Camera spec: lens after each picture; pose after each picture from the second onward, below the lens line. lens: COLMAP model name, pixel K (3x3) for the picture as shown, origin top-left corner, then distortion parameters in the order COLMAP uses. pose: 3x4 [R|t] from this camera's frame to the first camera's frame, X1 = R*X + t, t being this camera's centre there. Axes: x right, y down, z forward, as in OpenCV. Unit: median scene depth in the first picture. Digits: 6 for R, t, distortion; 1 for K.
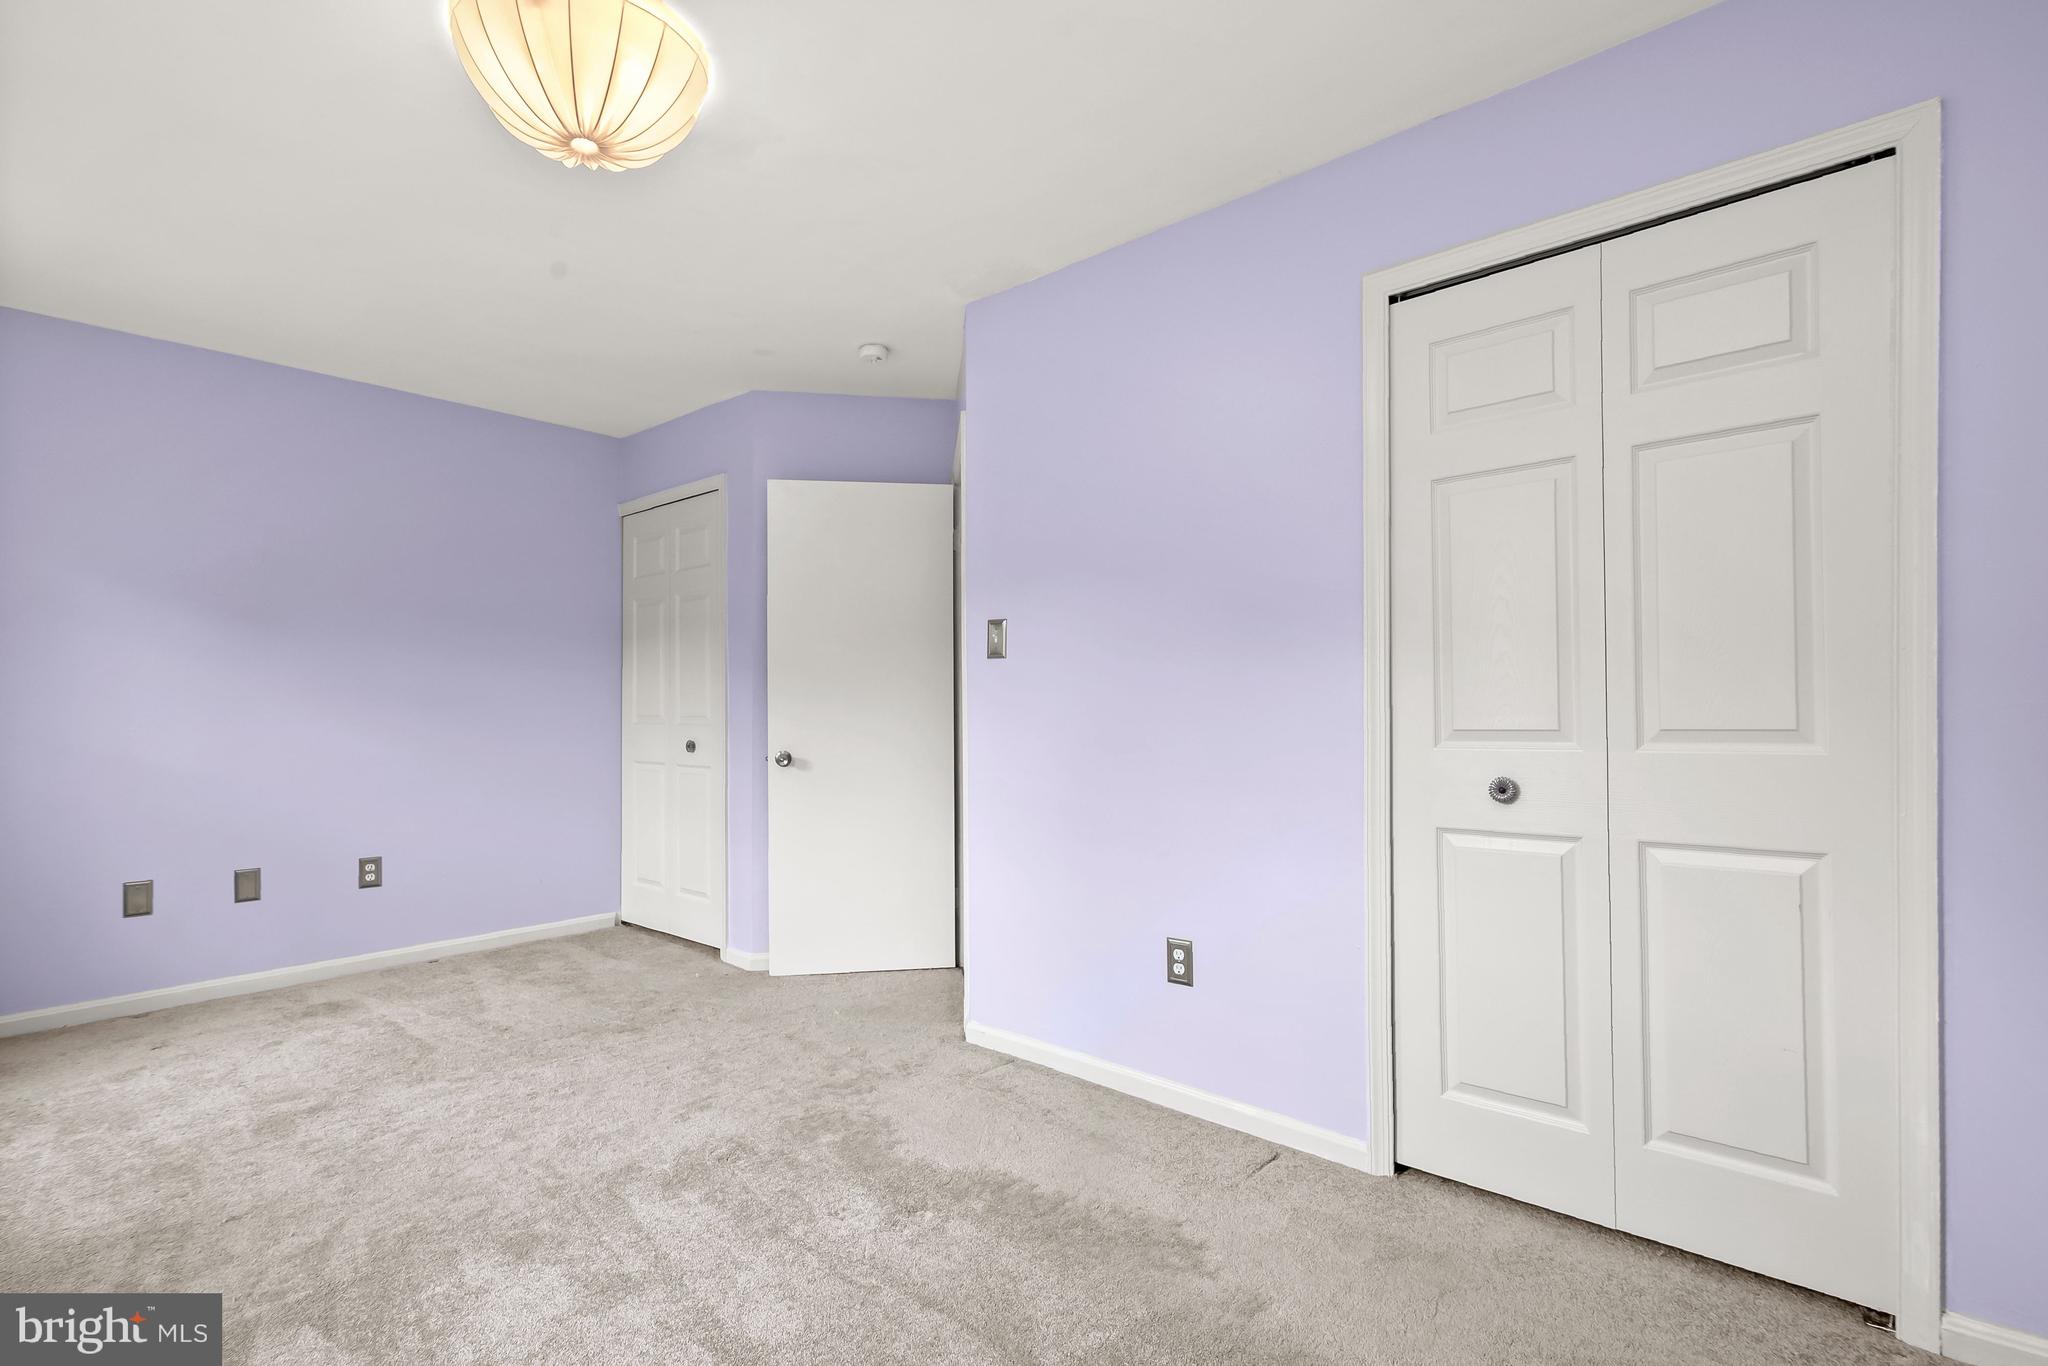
lens RADIAL K [[966.5, 0, 1031.2], [0, 966.5, 693.4], [0, 0, 1]] dist [-0.016887, -0.000381]
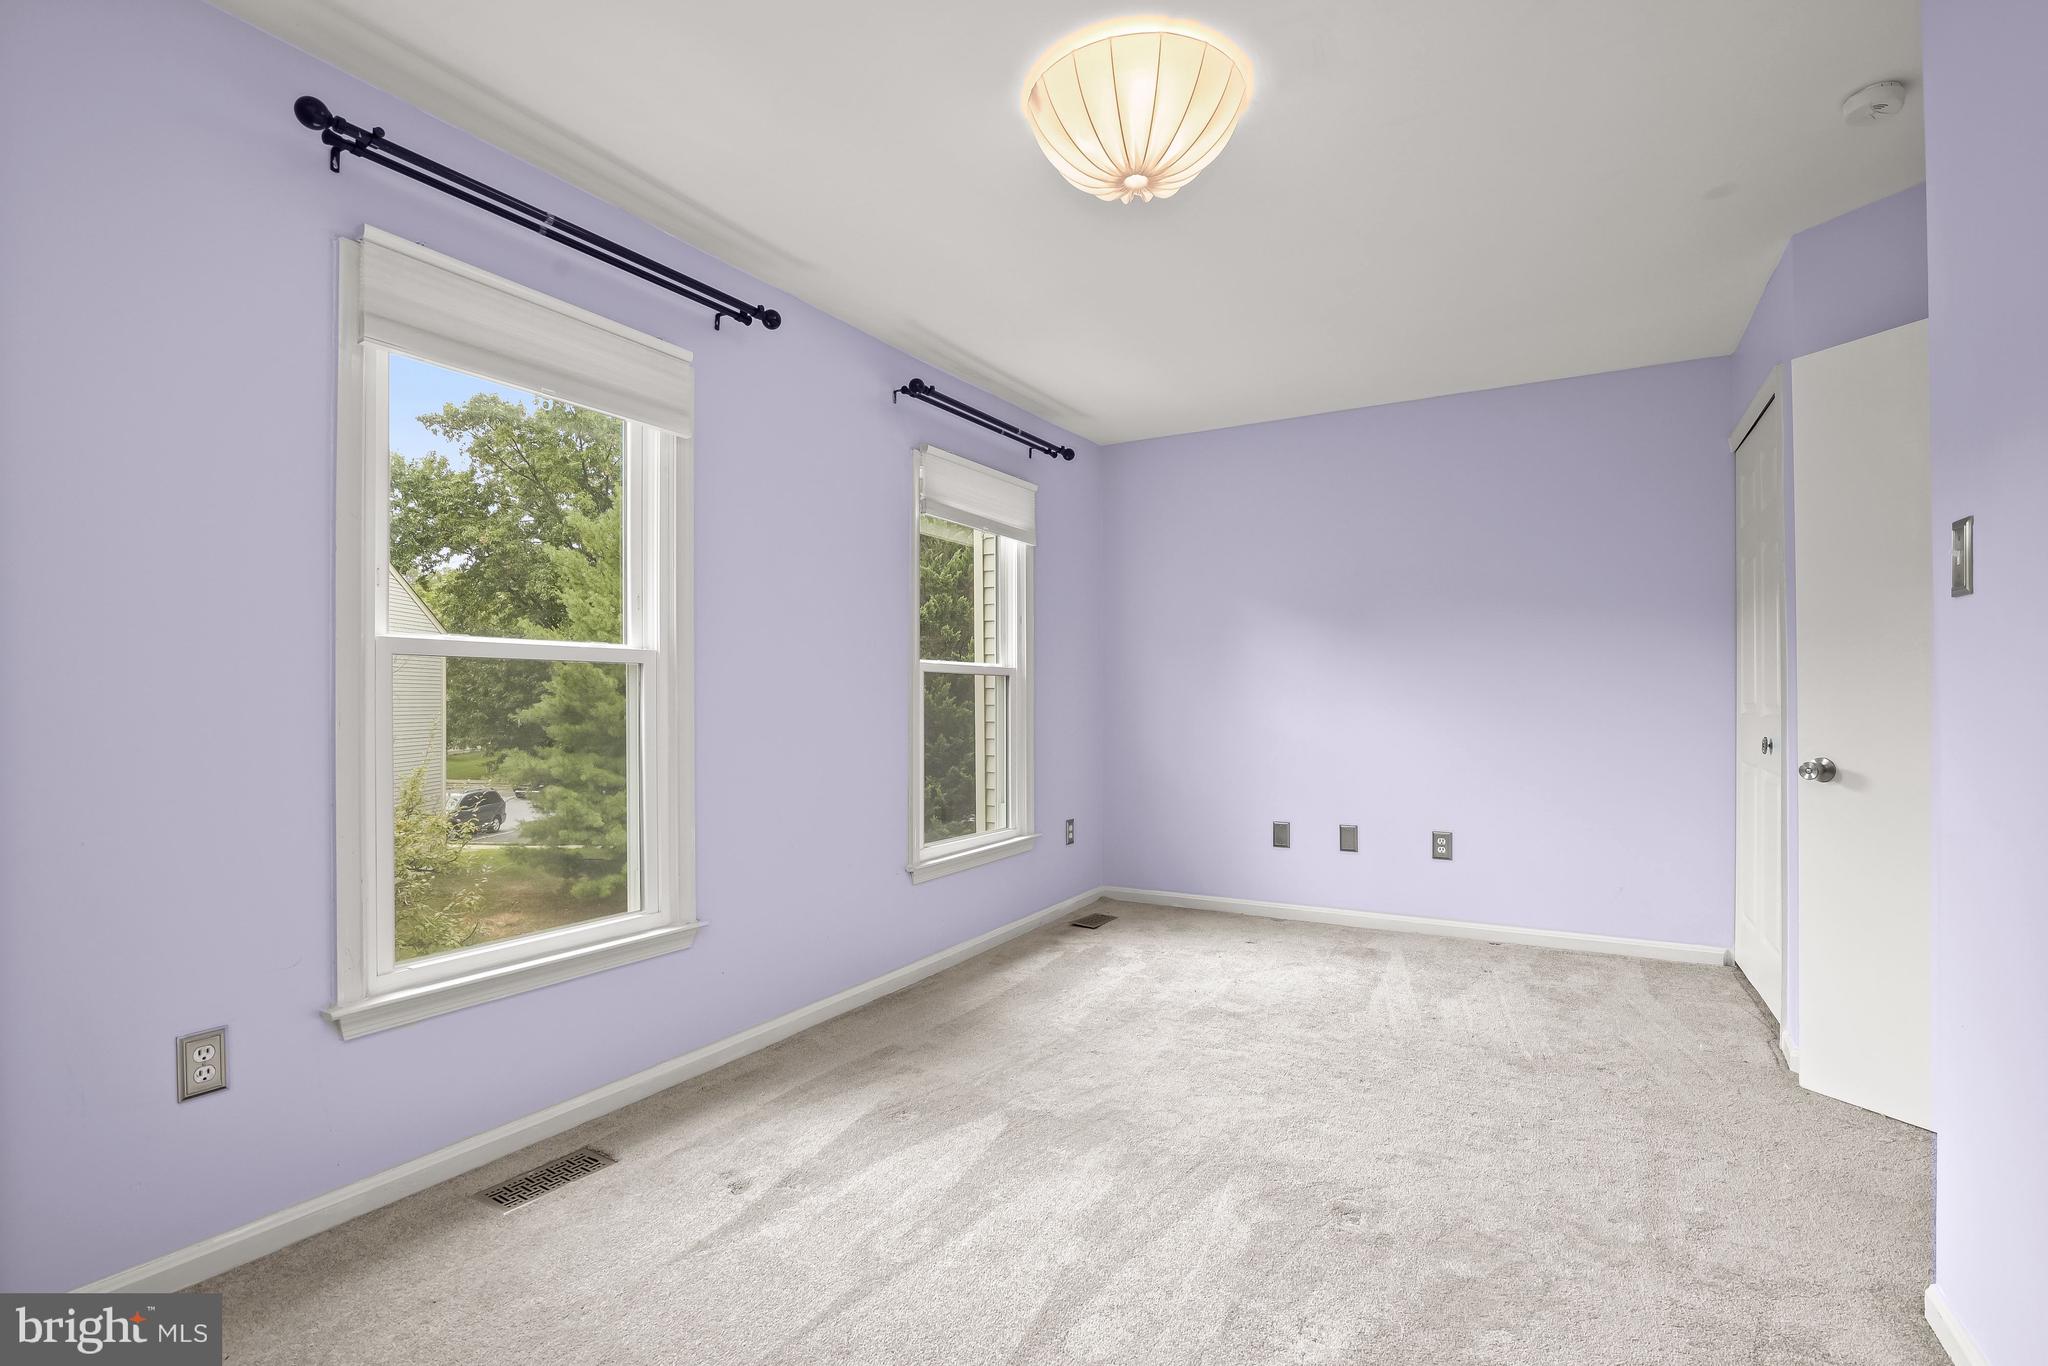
lens RADIAL K [[966.5, 0, 1044.7], [0, 966.5, 694.4], [0, 0, 1]] dist [-0.016887, -0.000381]
pose [[0.178697, 0.000665, -0.983904, 0.377117], [0.012697, 0.999915, 0.002981, 0.007617], [0.983822, -0.013026, 0.178673, 0.450353]]
